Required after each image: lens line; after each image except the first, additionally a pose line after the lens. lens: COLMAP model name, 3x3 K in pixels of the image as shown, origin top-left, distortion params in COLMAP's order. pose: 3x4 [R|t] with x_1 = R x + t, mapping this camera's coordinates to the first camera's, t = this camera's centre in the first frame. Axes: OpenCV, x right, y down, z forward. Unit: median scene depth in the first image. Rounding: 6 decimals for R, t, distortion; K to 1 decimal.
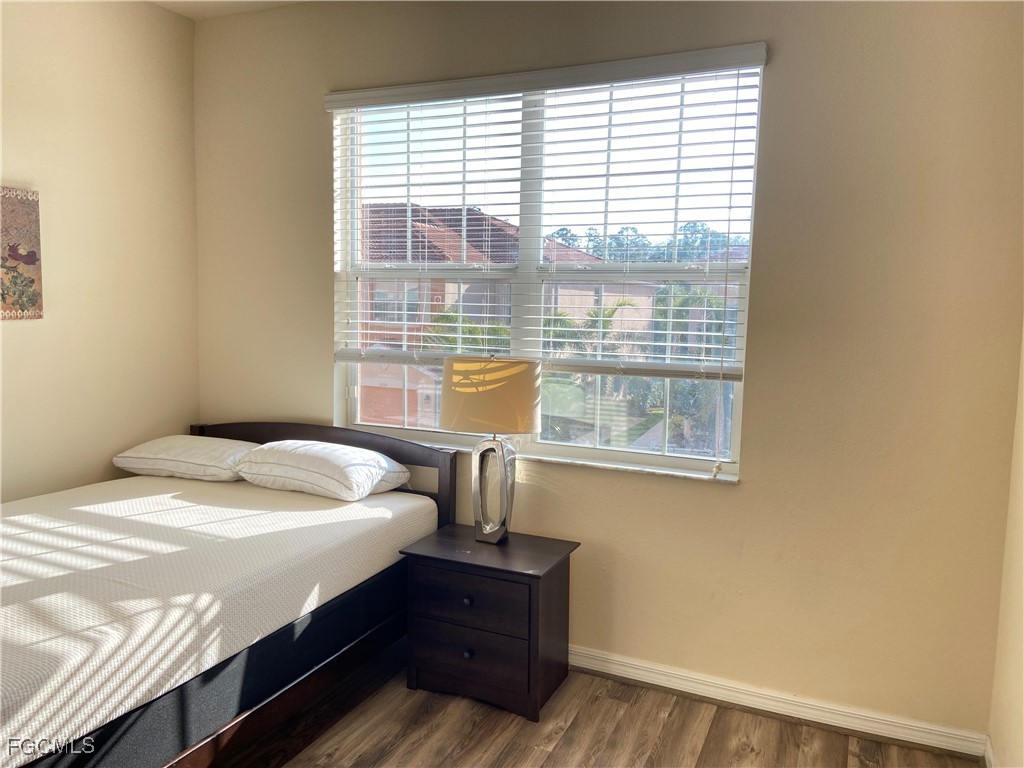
lens RADIAL K [[771.7, 0, 511.9], [0, 771.7, 376.9], [0, 0, 1]] dist [0.122632, -0.153832]
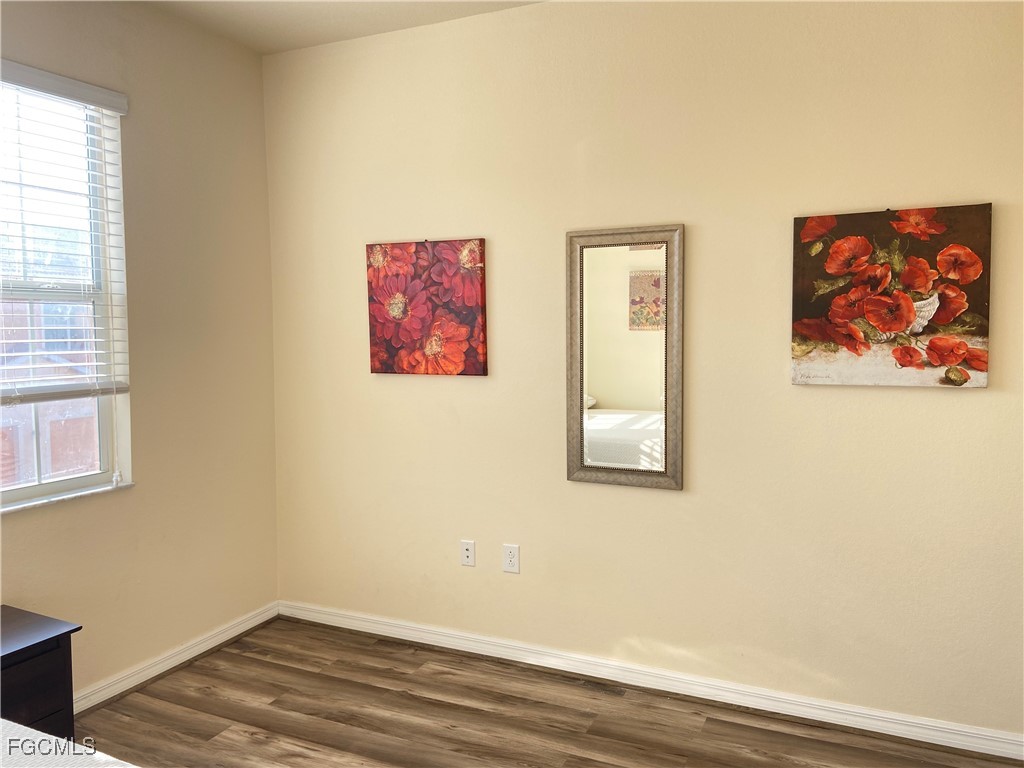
lens RADIAL K [[771.7, 0, 511.6], [0, 771.7, 386.5], [0, 0, 1]] dist [0.122632, -0.153832]
pose [[0.001178, -0.094559, 0.995519, -0.834660], [0.093766, 0.991144, 0.094032, -0.058811], [-0.995594, 0.093235, 0.010034, 0.456719]]
